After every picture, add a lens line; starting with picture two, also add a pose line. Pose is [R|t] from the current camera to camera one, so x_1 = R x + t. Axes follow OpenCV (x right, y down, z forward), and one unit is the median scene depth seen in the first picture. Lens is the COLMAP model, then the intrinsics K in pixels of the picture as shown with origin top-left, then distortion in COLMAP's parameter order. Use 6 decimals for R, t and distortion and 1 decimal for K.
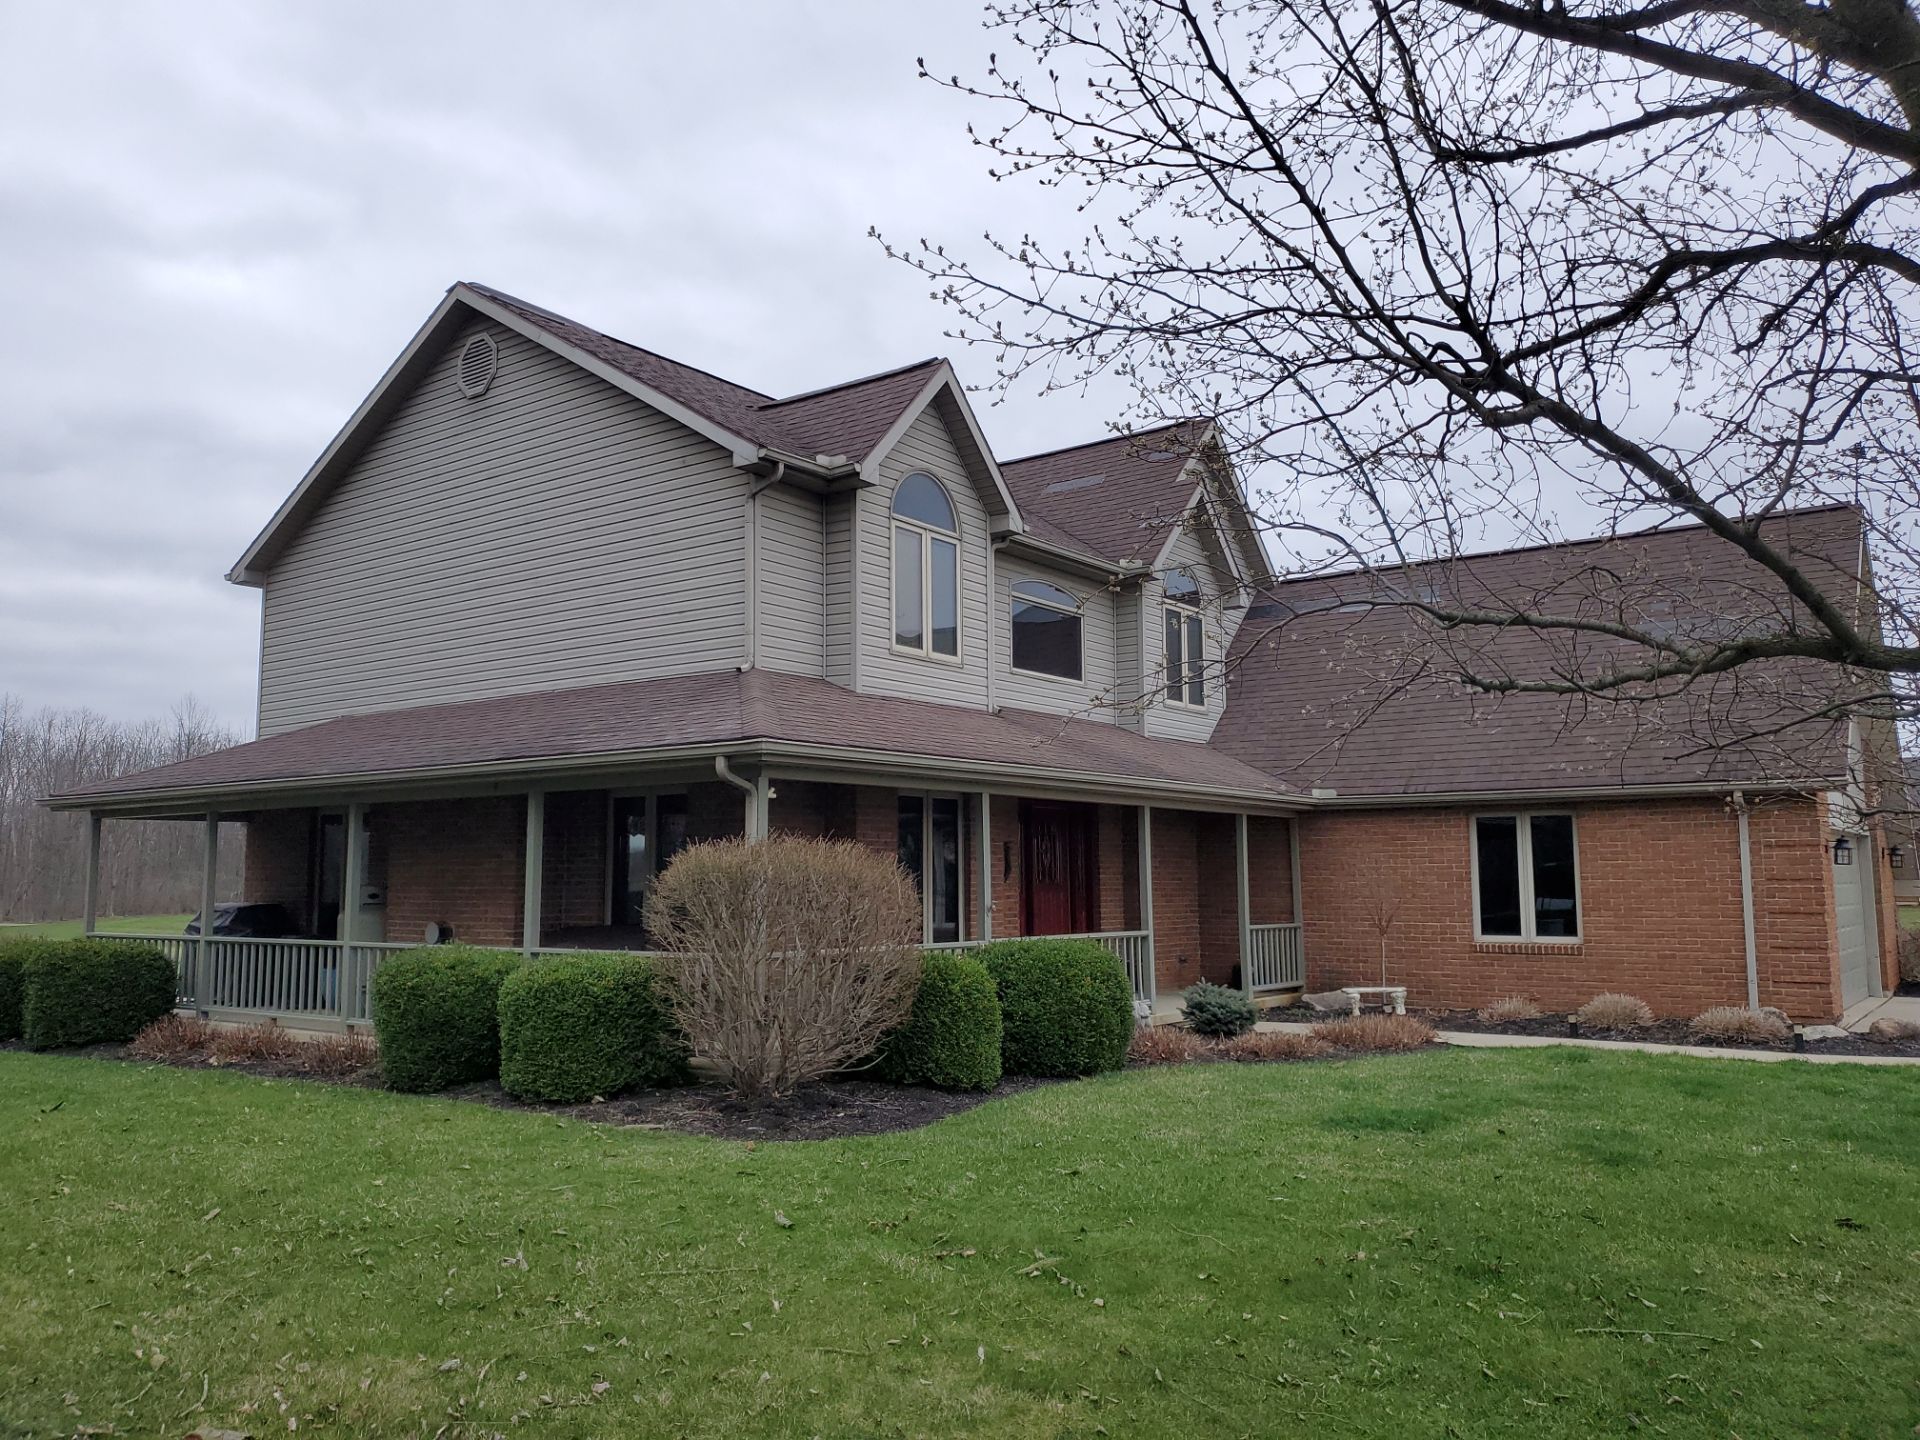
lens RADIAL K [[1504.7, 0, 960.0], [0, 1504.7, 720.0], [0, 0, 1]] dist [0.040492, -0.003680]
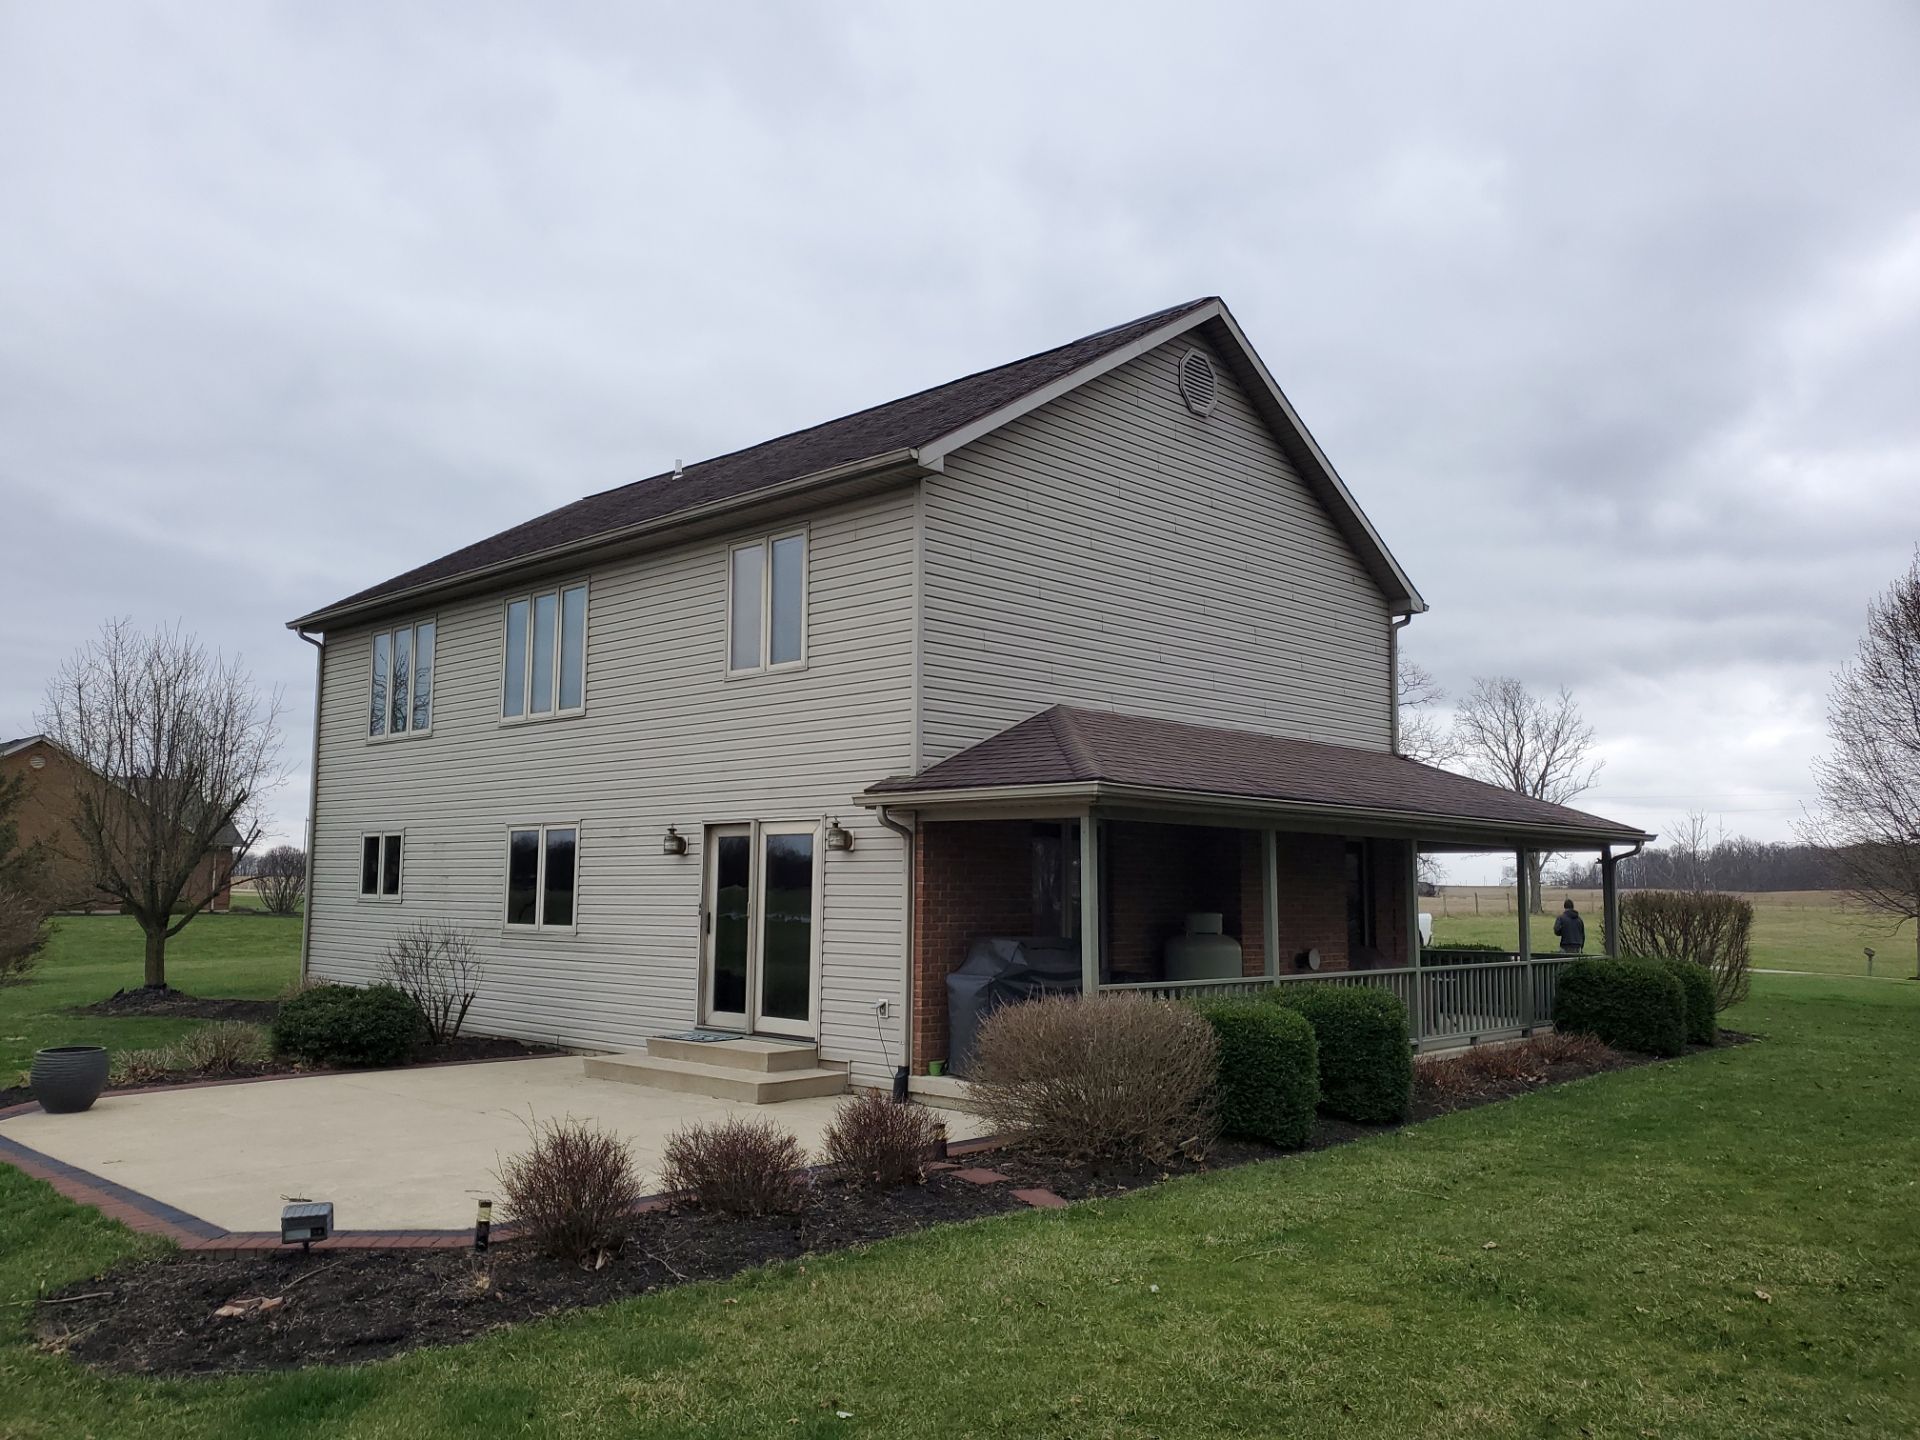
lens RADIAL K [[1504.7, 0, 960.0], [0, 1504.7, 720.0], [0, 0, 1]] dist [0.040492, -0.003680]
pose [[0.130272, 0.118047, 0.984426, -1.301223], [-0.124412, 0.986985, -0.101890, 0.103530], [-0.983642, -0.109200, 0.143263, 1.005211]]
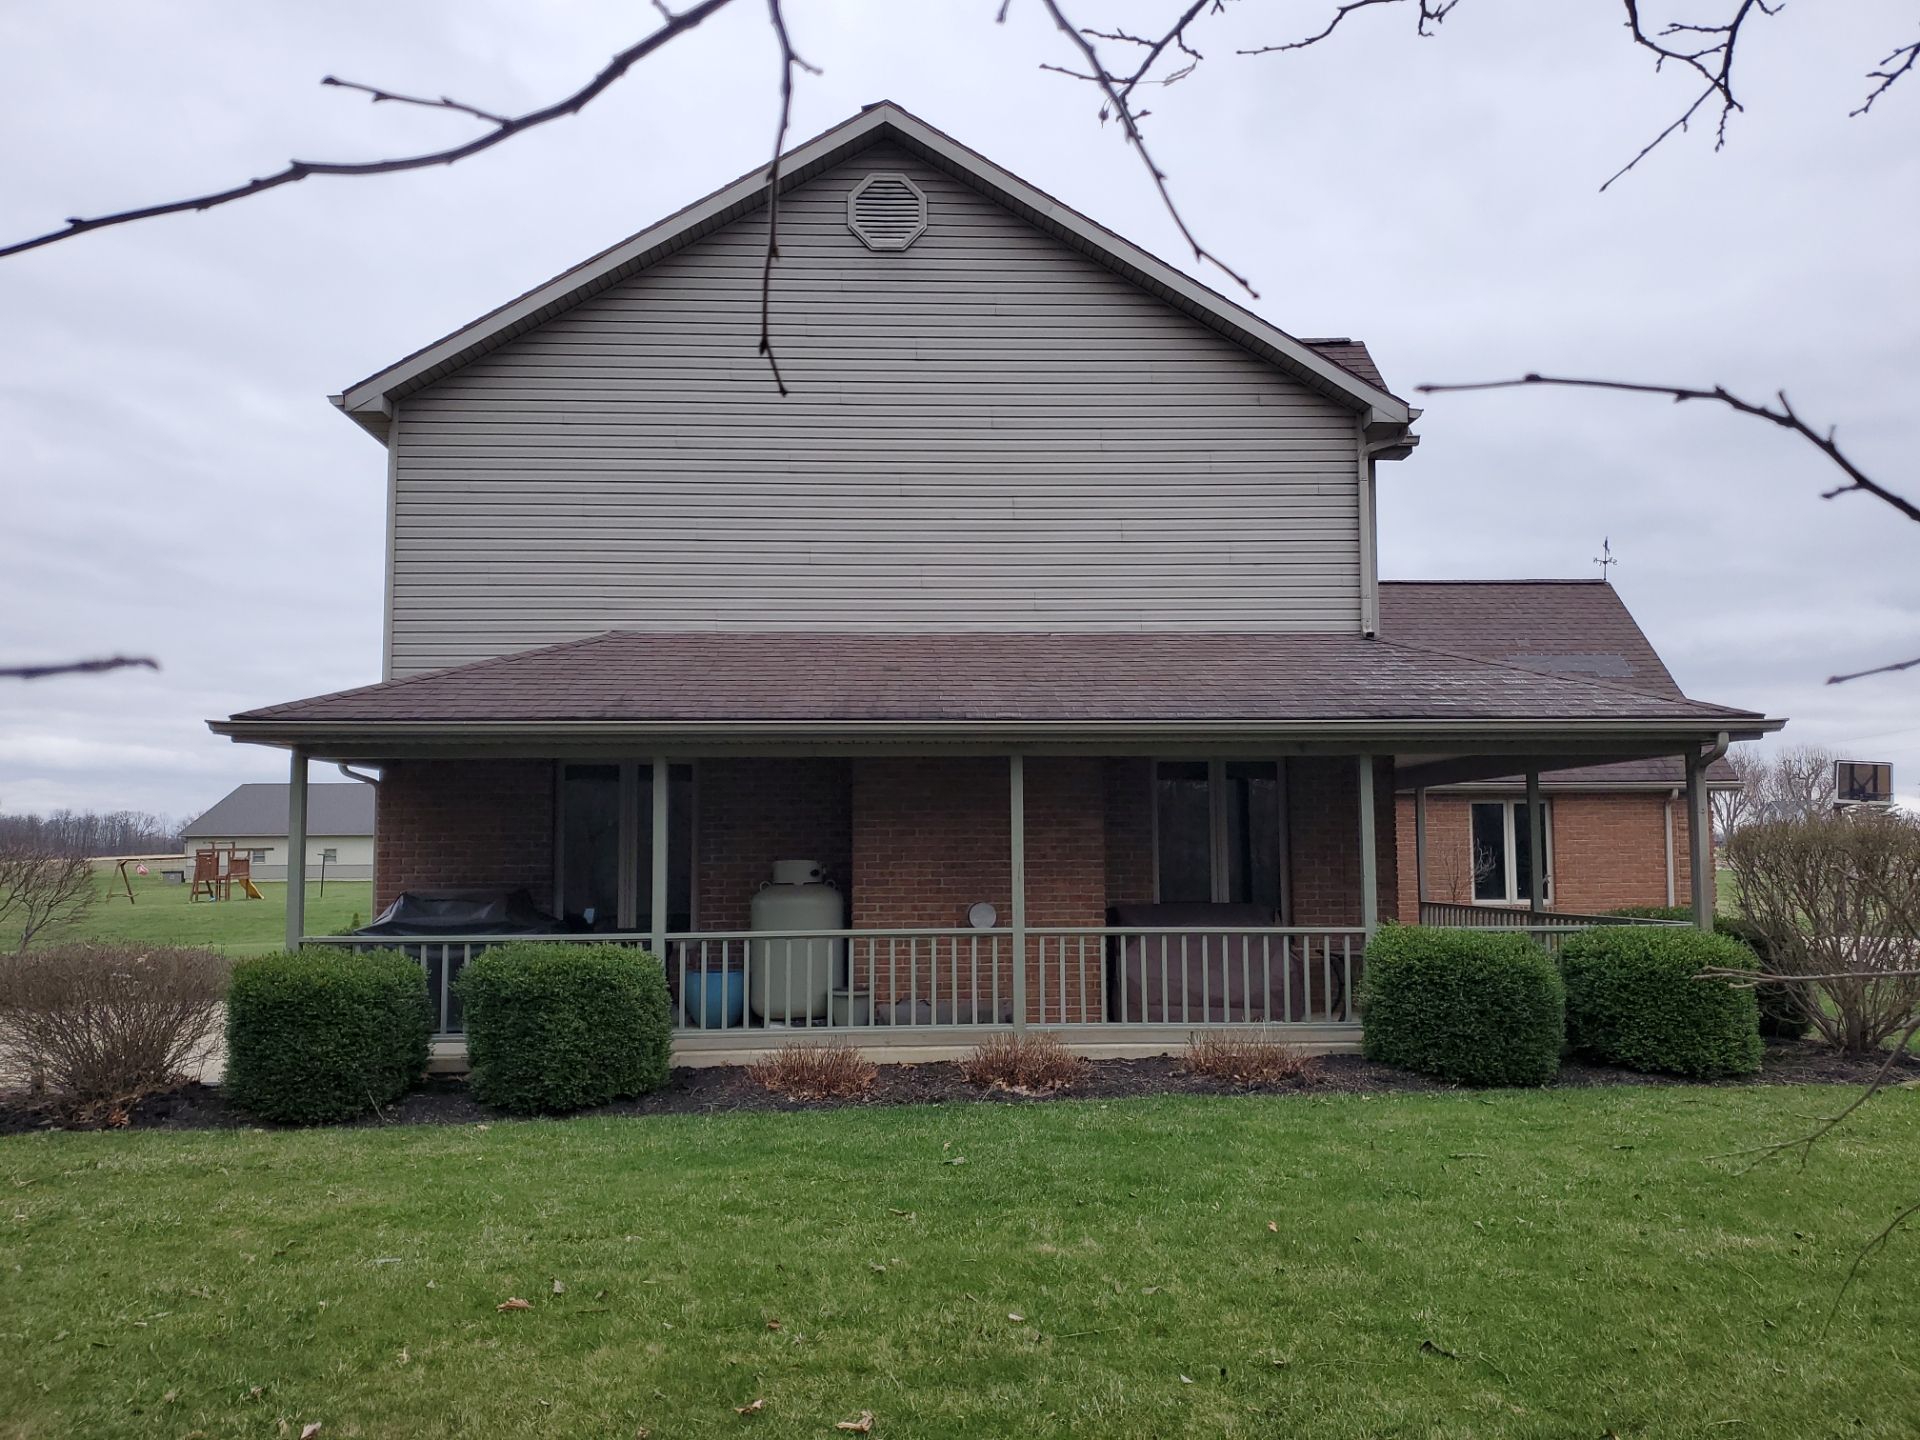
lens RADIAL K [[1504.7, 0, 960.0], [0, 1504.7, 720.0], [0, 0, 1]] dist [0.040492, -0.003680]
pose [[0.761643, 0.058723, 0.645330, -0.803215], [-0.069402, 0.997549, -0.008863, 0.039290], [-0.644269, -0.038036, 0.763852, 0.360487]]
